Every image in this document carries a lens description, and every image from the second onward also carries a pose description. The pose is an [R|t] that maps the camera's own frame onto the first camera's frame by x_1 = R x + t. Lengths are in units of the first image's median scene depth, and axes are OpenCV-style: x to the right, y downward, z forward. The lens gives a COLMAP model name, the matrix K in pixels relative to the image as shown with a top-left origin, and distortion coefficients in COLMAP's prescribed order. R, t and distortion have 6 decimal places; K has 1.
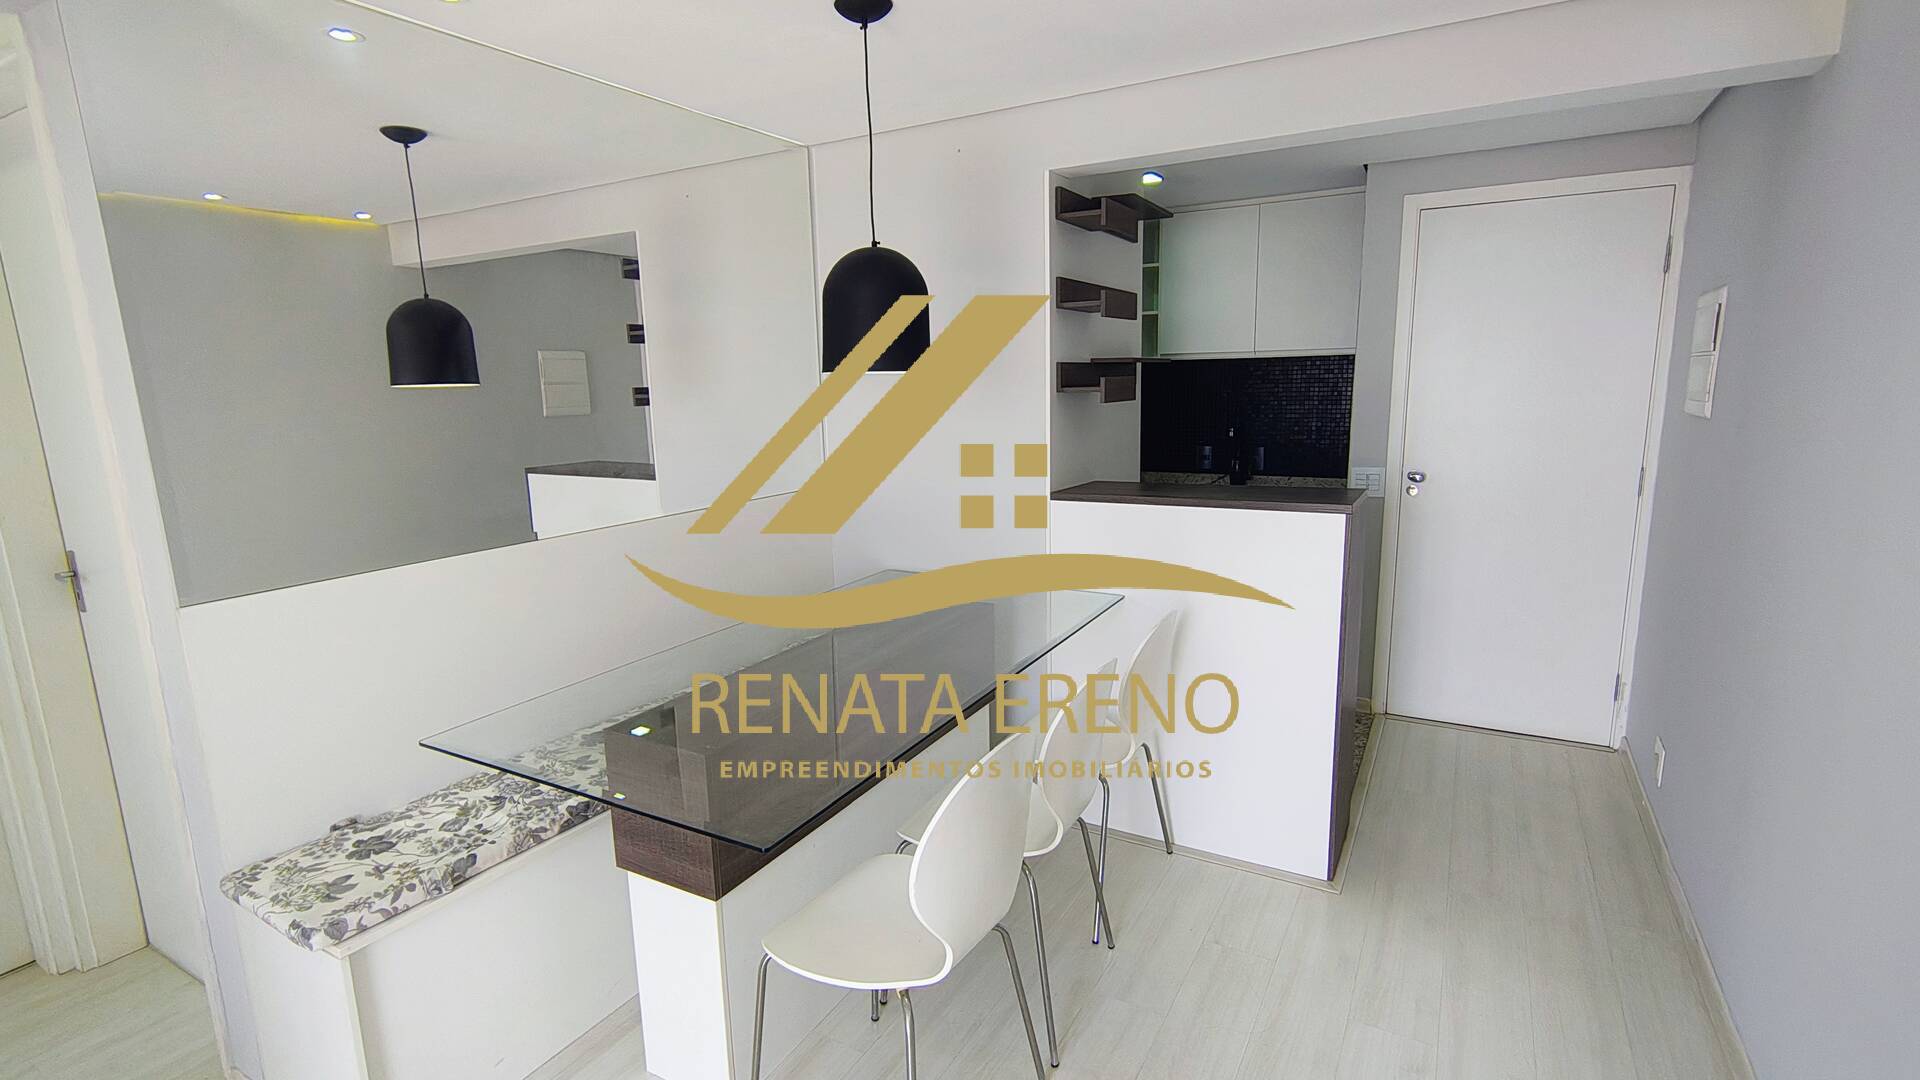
lens RADIAL K [[889.3, 0, 959.6], [0, 889.3, 549.5], [0, 0, 1]] dist [-0.000594, -0.000005]
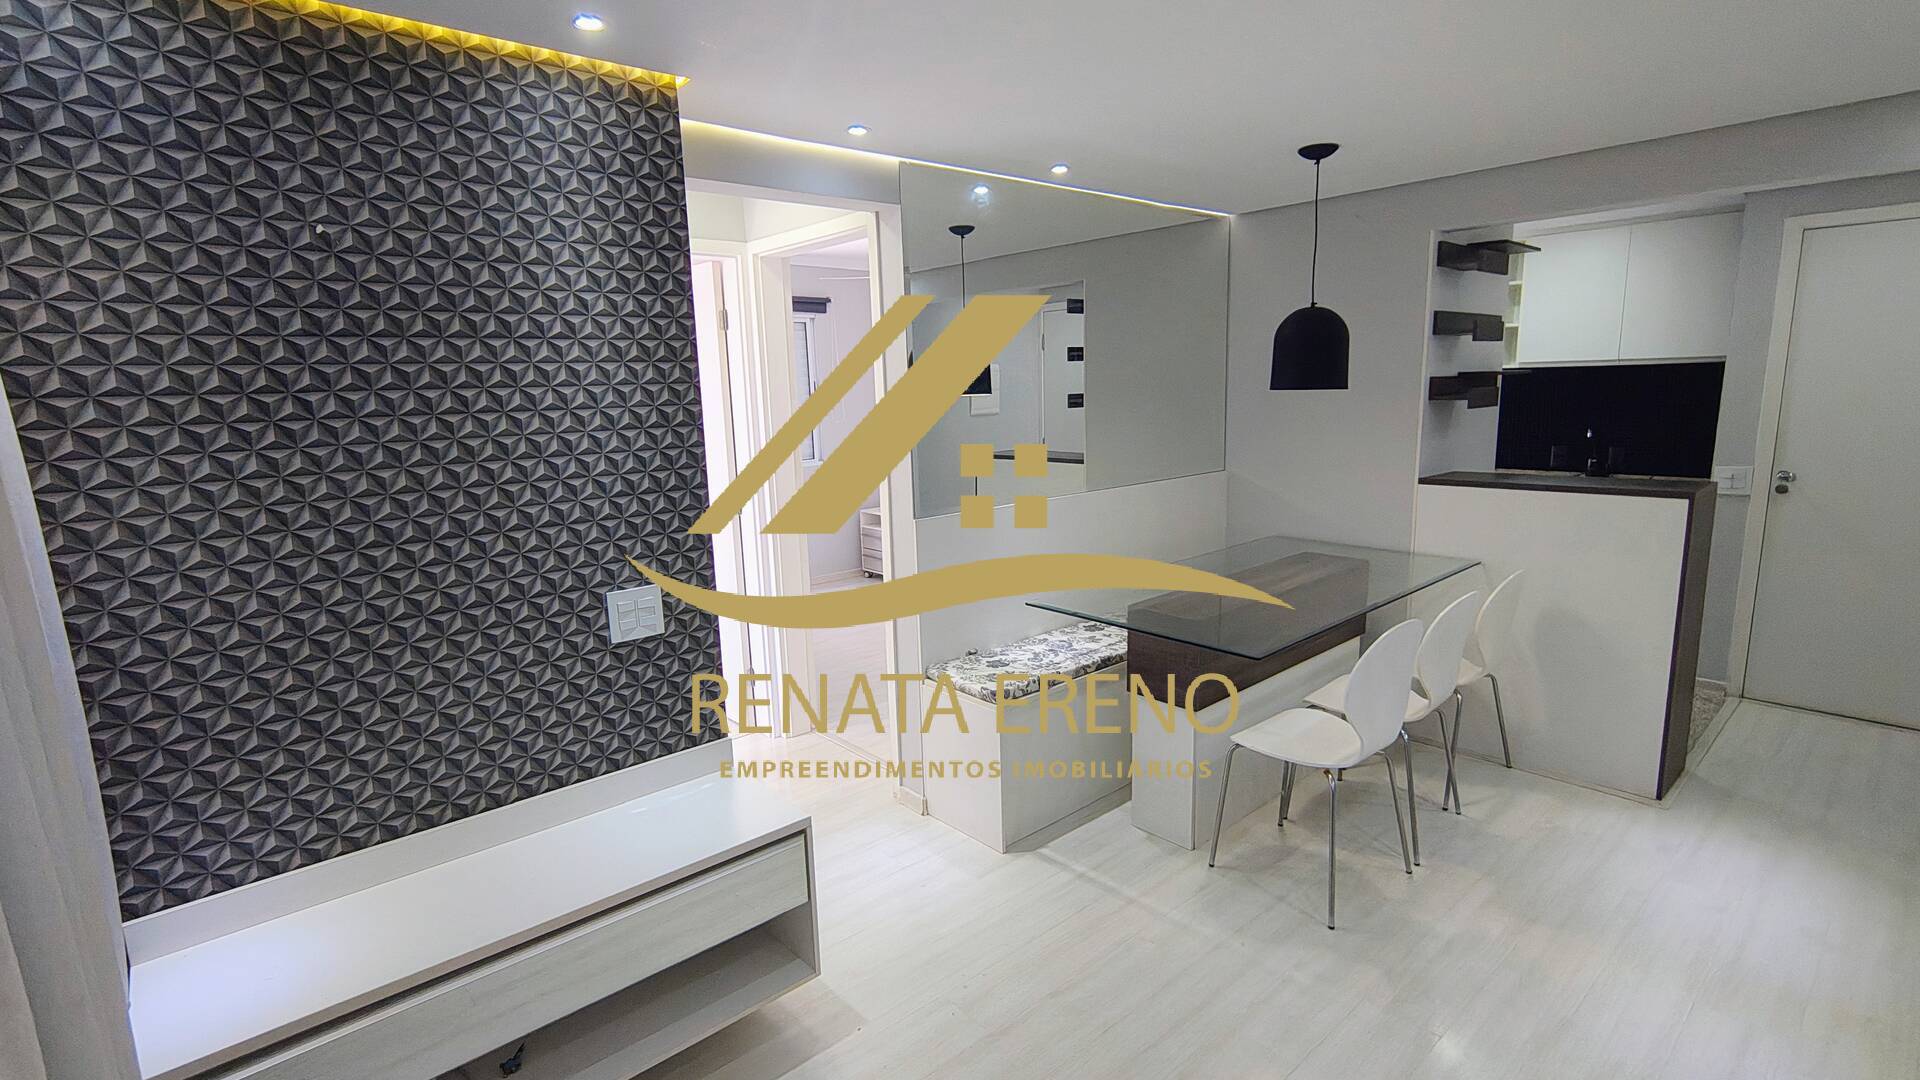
lens RADIAL K [[889.3, 0, 955.0], [0, 889.3, 542.4], [0, 0, 1]] dist [-0.000594, -0.000005]
pose [[0.949771, 0.053896, -0.308271, -0.137027], [-0.053663, 0.998516, 0.009240, 0.053507], [0.308311, 0.007767, 0.951254, -0.442759]]
